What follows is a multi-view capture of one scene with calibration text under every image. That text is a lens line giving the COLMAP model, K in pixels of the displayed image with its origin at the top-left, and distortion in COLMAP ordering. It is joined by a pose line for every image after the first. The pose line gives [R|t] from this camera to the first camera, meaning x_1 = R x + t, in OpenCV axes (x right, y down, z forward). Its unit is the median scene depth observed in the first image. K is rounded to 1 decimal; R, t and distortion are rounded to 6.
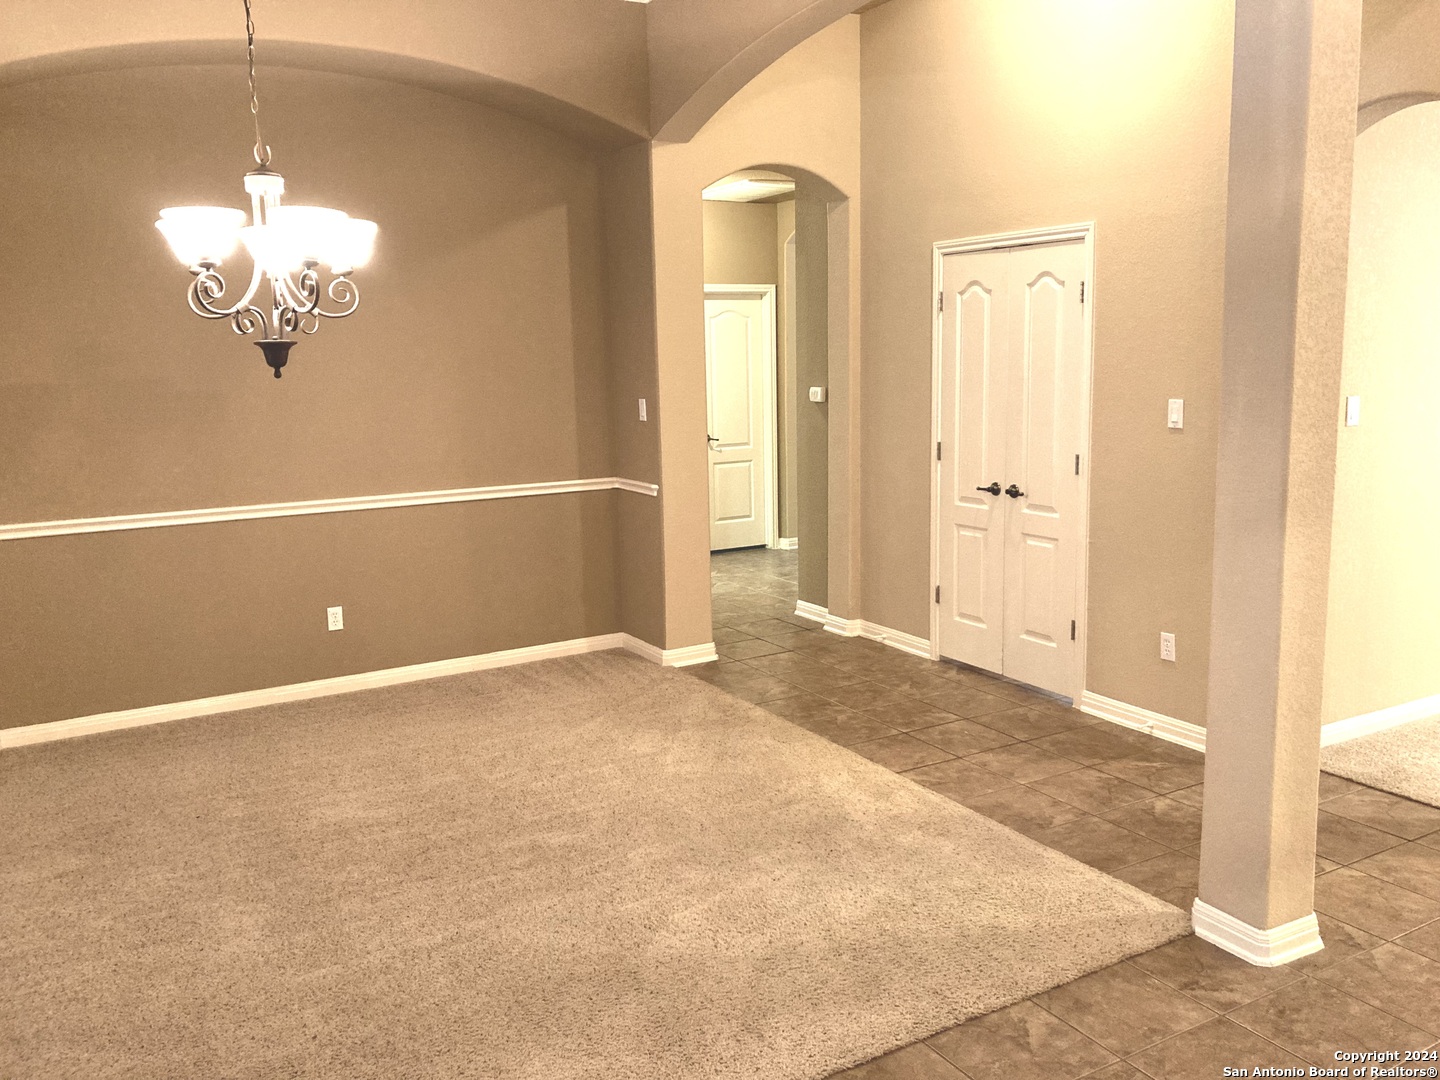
lens RADIAL K [[1181.1, 0, 715.2], [0, 1181.1, 526.1], [0, 0, 1]] dist [0.067170, -0.067352]
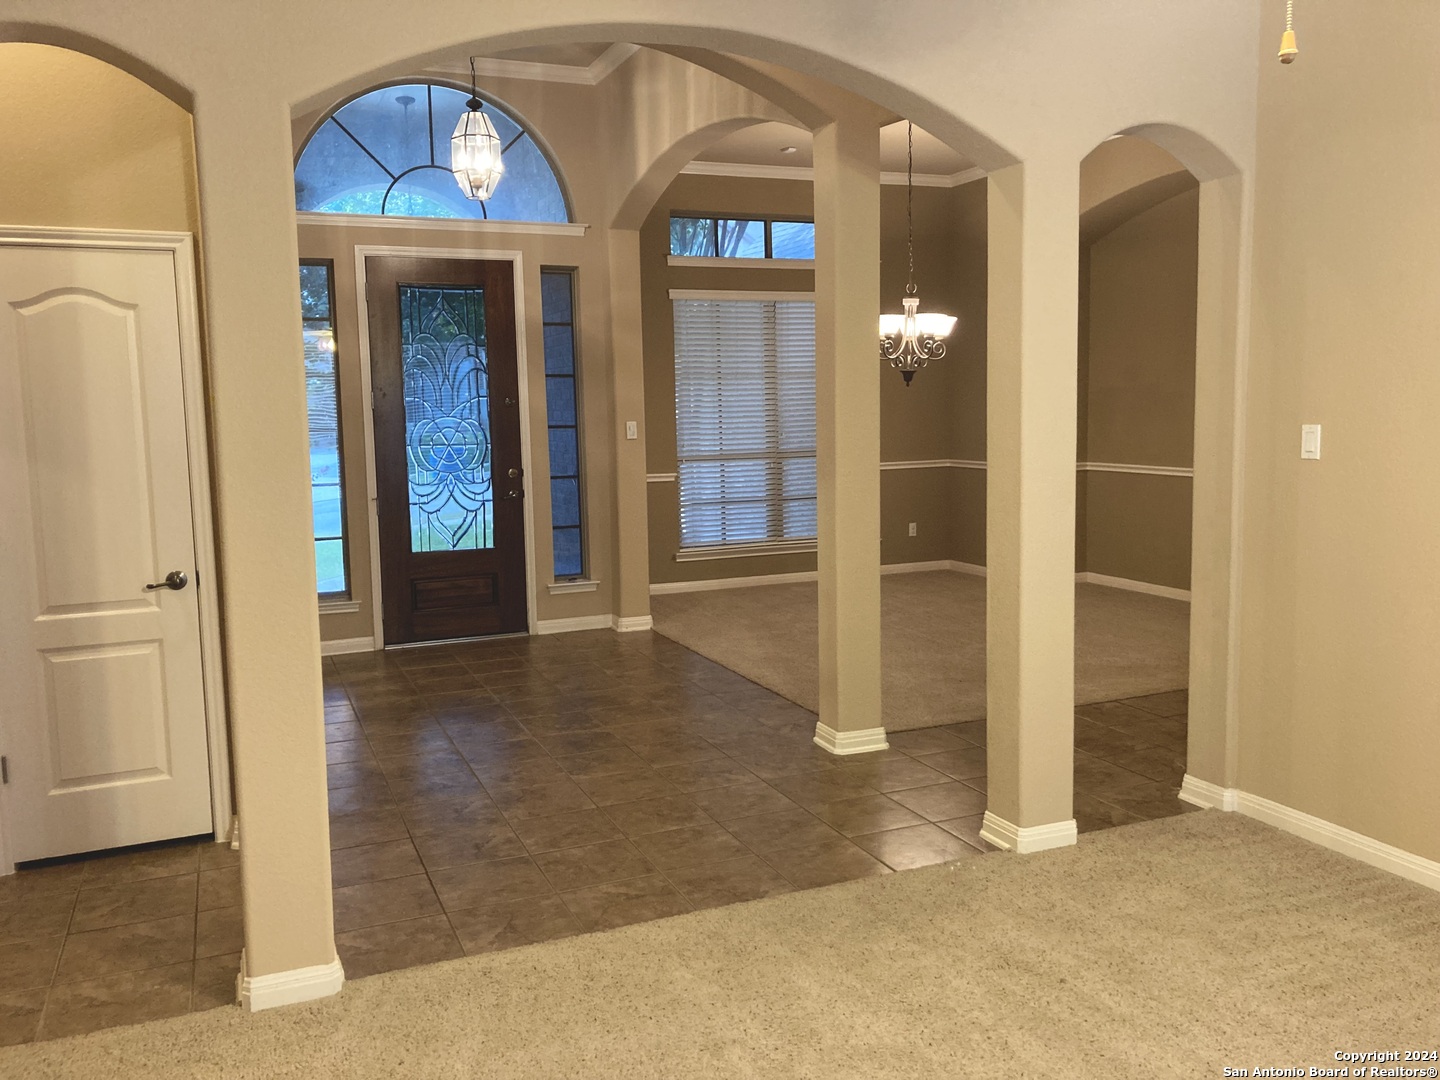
lens RADIAL K [[1181.1, 0, 715.2], [0, 1181.1, 526.1], [0, 0, 1]] dist [0.067170, -0.067352]
pose [[-0.126559, 0.129704, -0.983443, 1.348618], [-0.125787, 0.981313, 0.145611, -0.101921], [0.983951, 0.142132, -0.107879, 0.644264]]
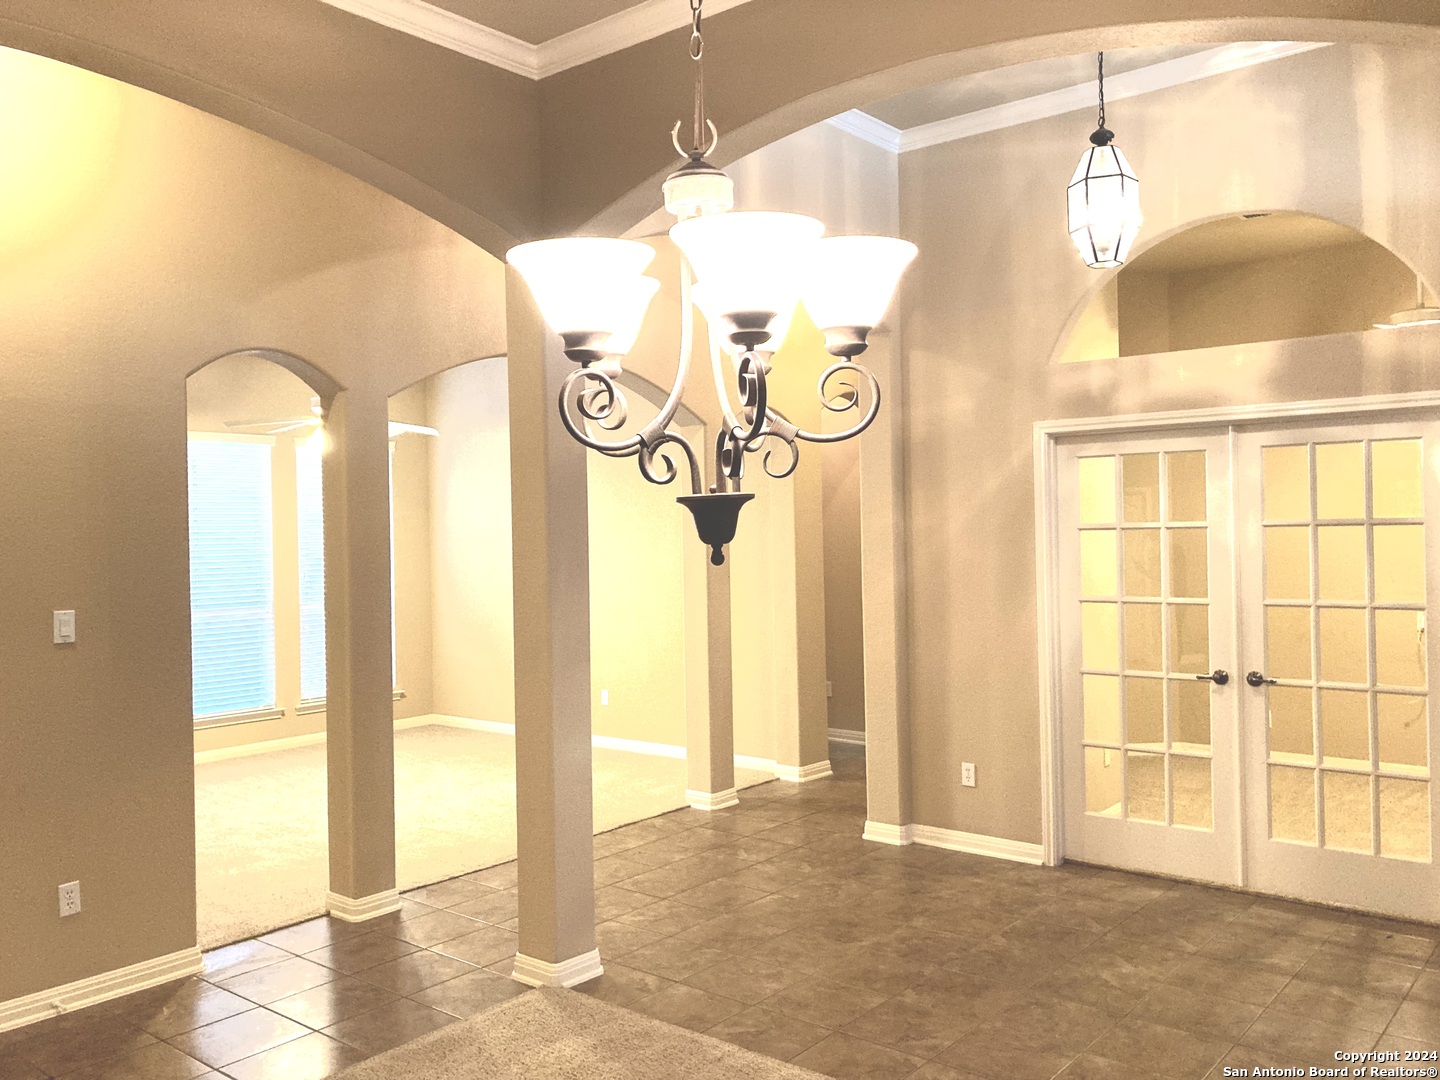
lens RADIAL K [[1181.1, 0, 715.2], [0, 1181.1, 526.1], [0, 0, 1]] dist [0.067170, -0.067352]
pose [[-0.347231, 0.030376, 0.937288, -0.592247], [0.168477, 0.985234, 0.030485, -0.109852], [-0.922522, 0.168497, -0.347221, 0.823048]]
